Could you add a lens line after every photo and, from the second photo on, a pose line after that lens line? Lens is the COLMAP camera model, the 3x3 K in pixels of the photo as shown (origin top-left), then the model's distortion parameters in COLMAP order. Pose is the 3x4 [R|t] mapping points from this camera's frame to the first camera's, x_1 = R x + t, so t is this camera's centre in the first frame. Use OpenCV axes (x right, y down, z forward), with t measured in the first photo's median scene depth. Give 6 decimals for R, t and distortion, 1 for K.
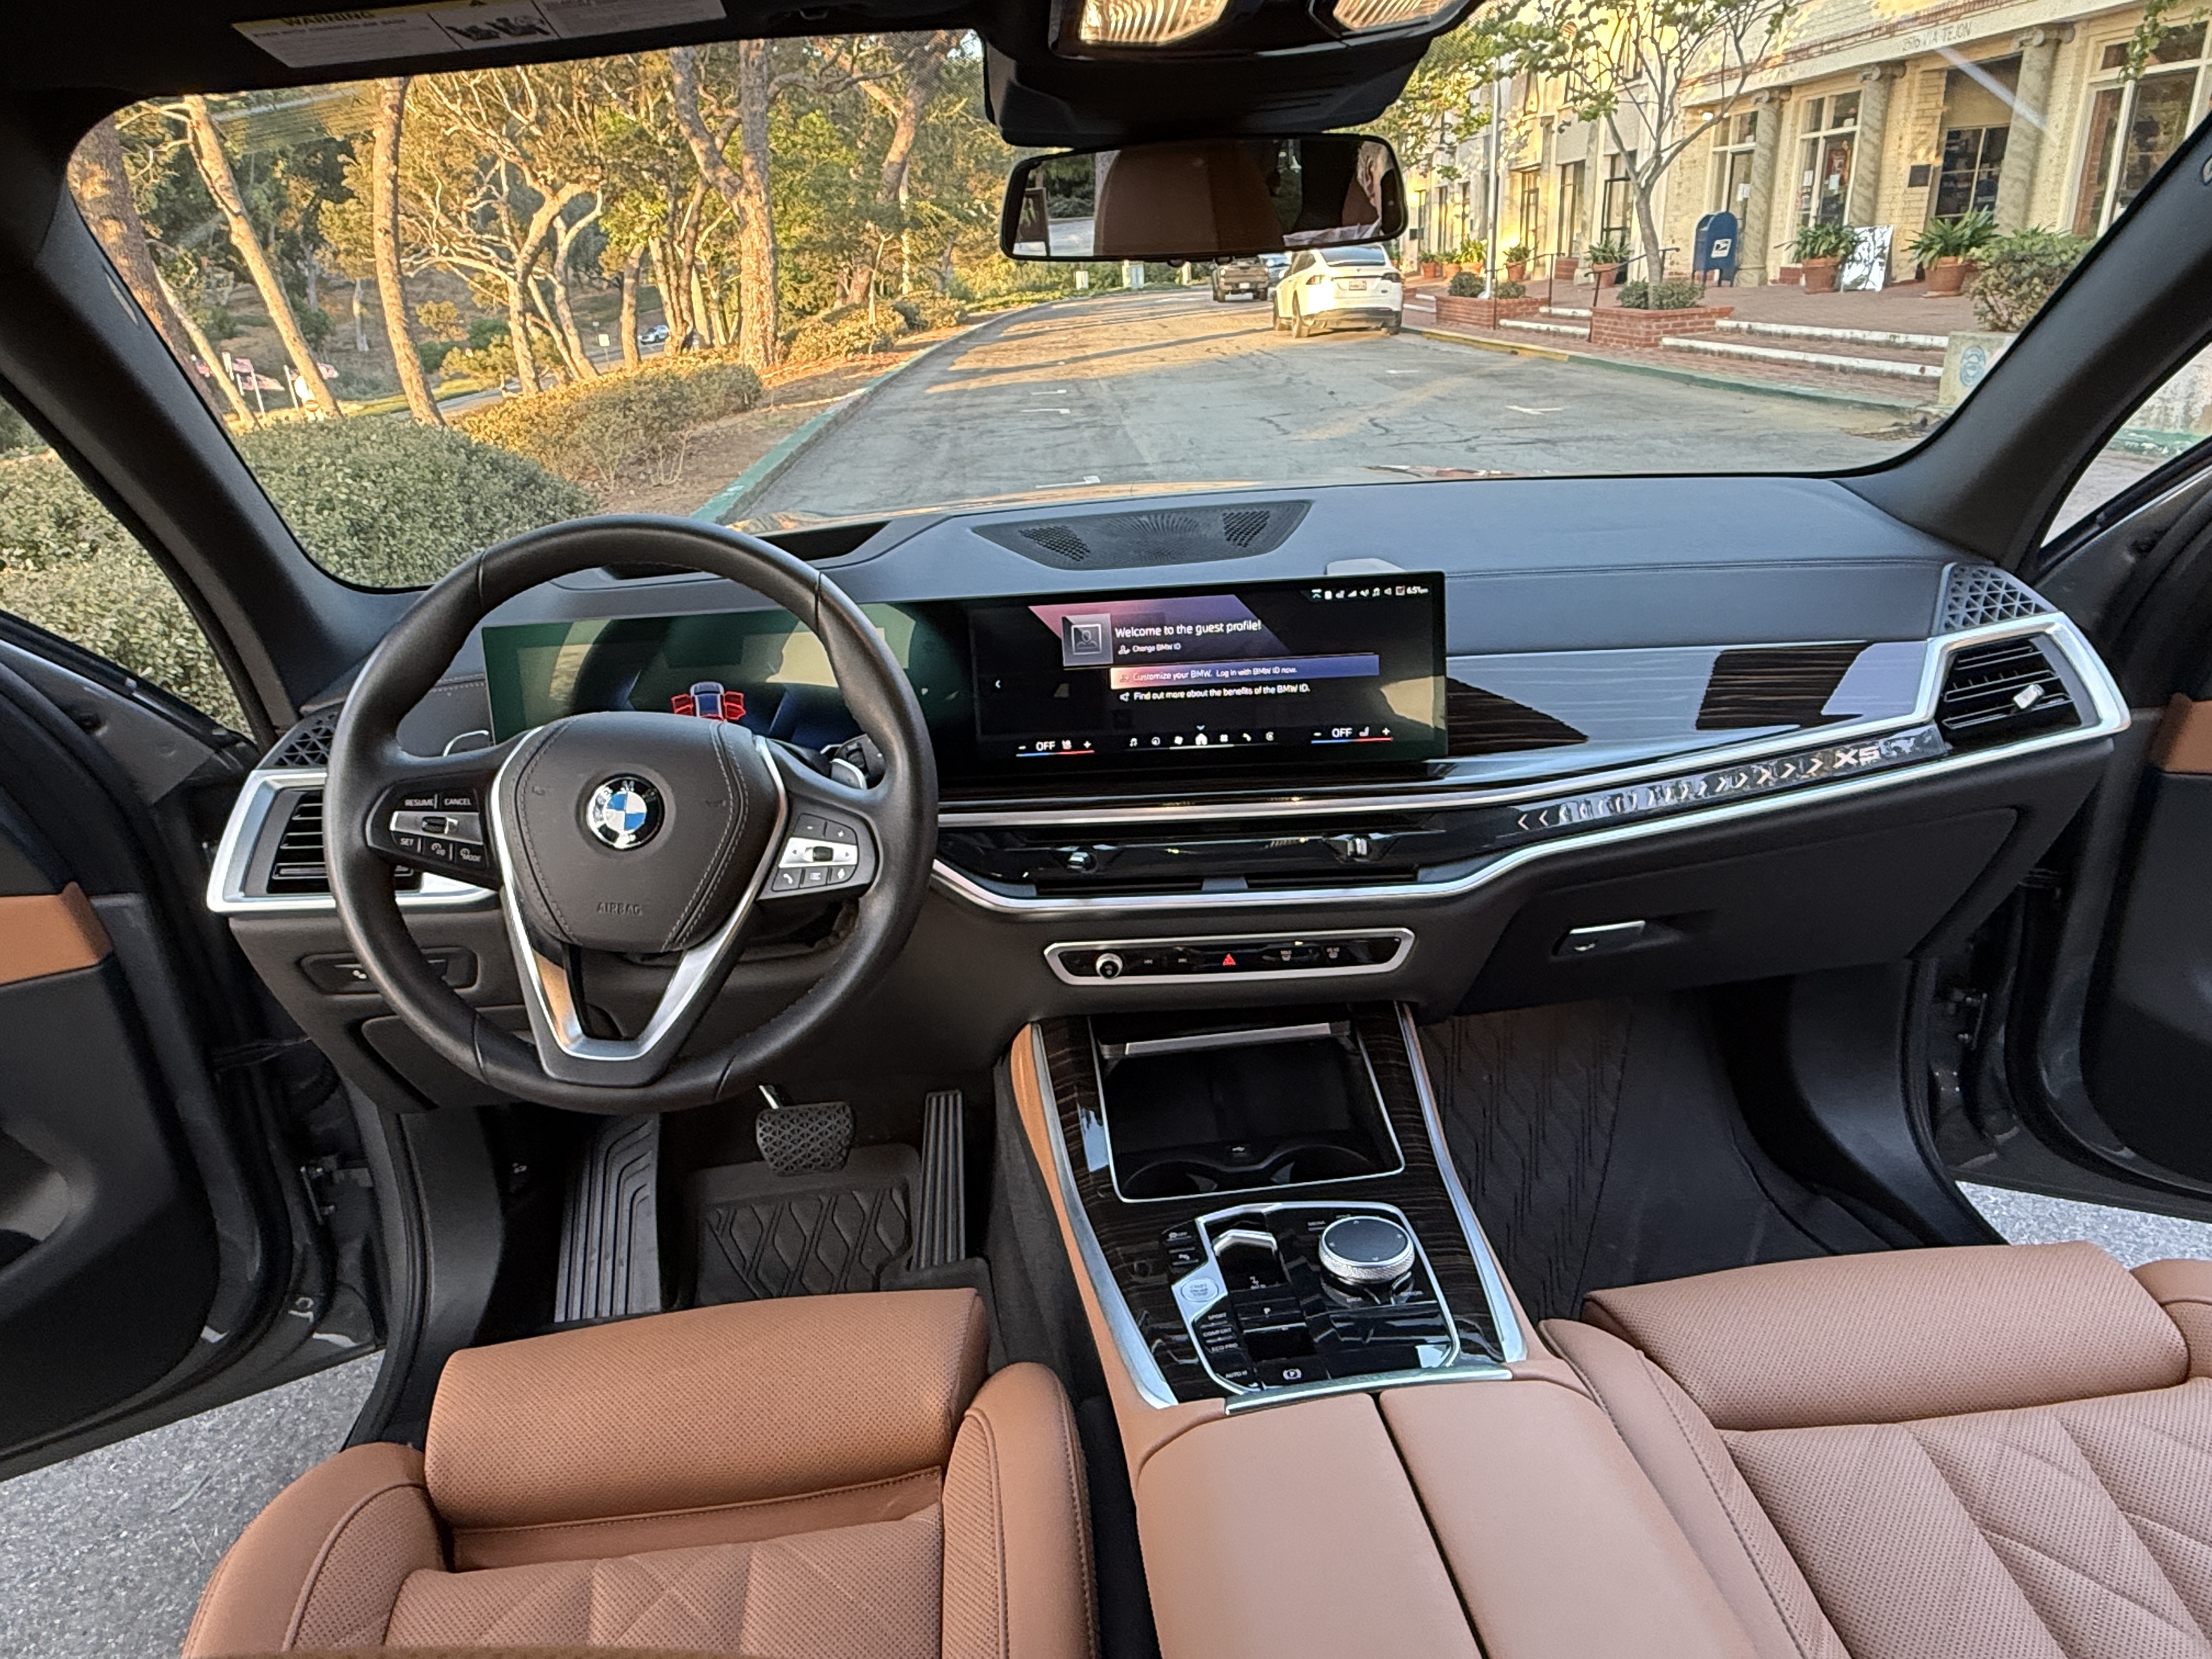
lens RADIAL K [[1353.1, 0, 1106.0], [0, 1353.1, 829.5], [0, 0, 1]] dist [-0.027149, 0.003793]
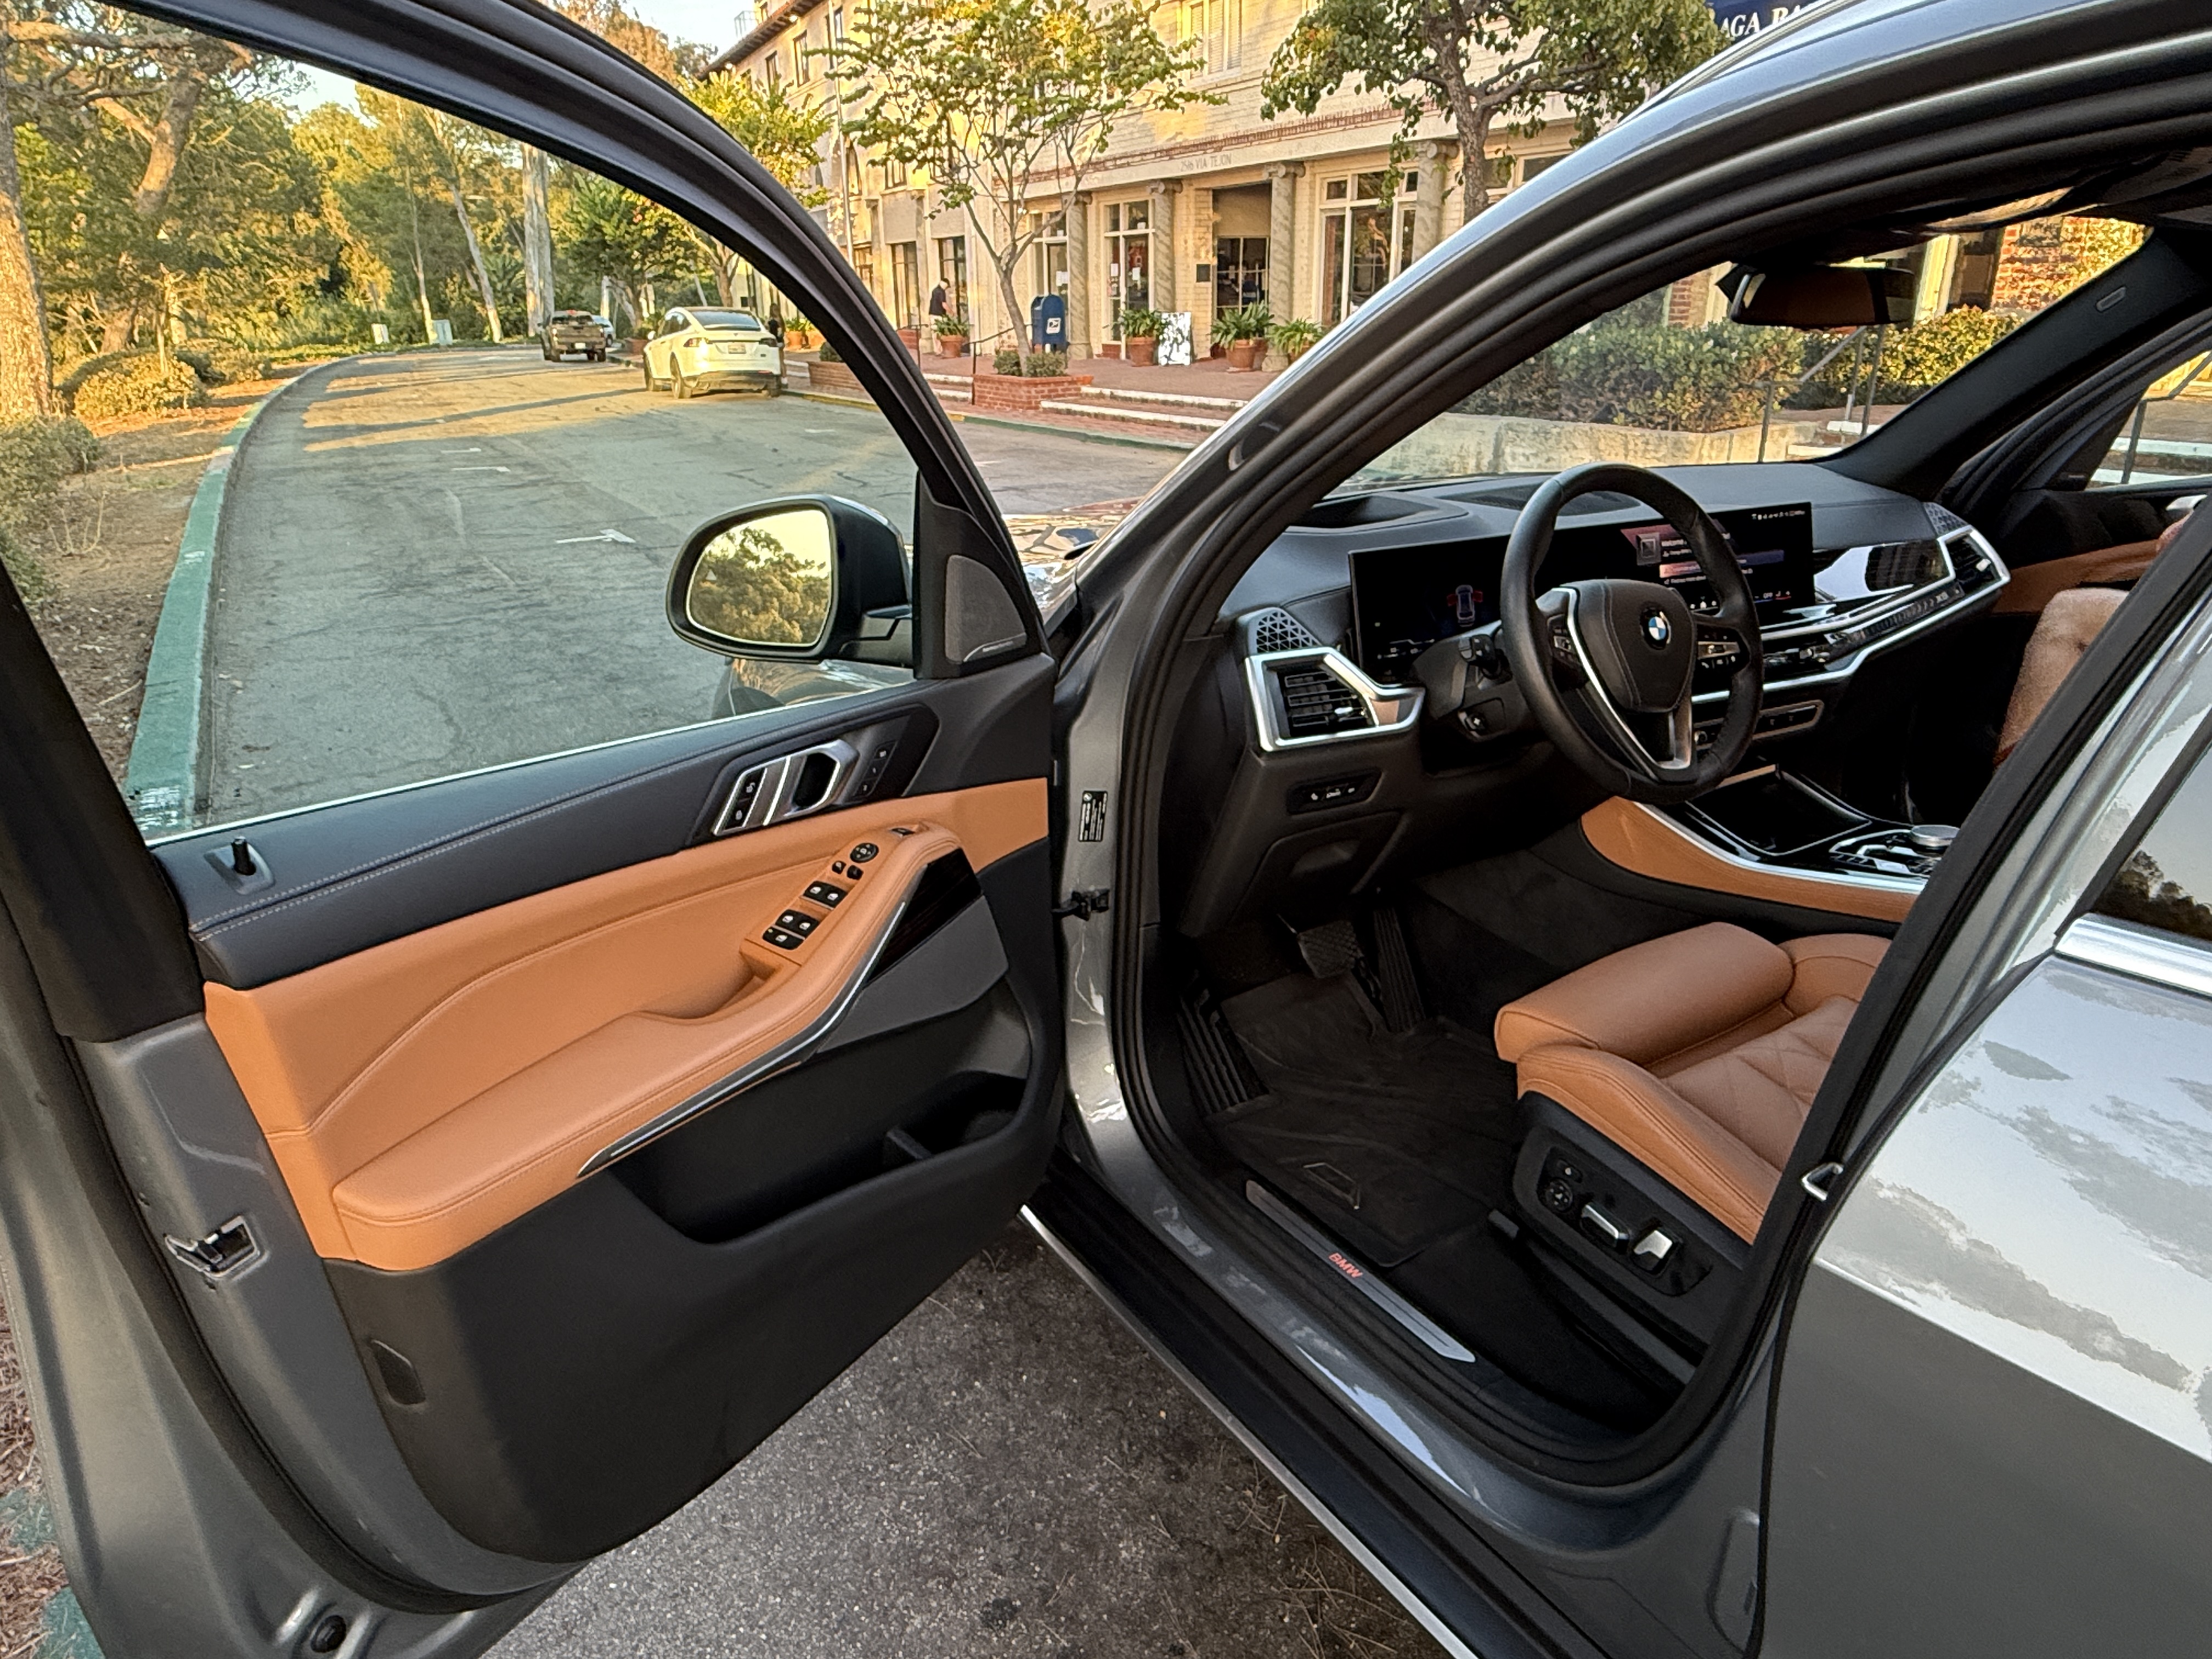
lens RADIAL K [[1353.1, 0, 1106.0], [0, 1353.1, 829.5], [0, 0, 1]] dist [-0.027149, 0.003793]
pose [[0.874952, -0.127328, 0.467169, -0.102403], [0.147919, 0.988971, -0.007488, 0.008262], [-0.461063, 0.075655, 0.884136, -0.008992]]
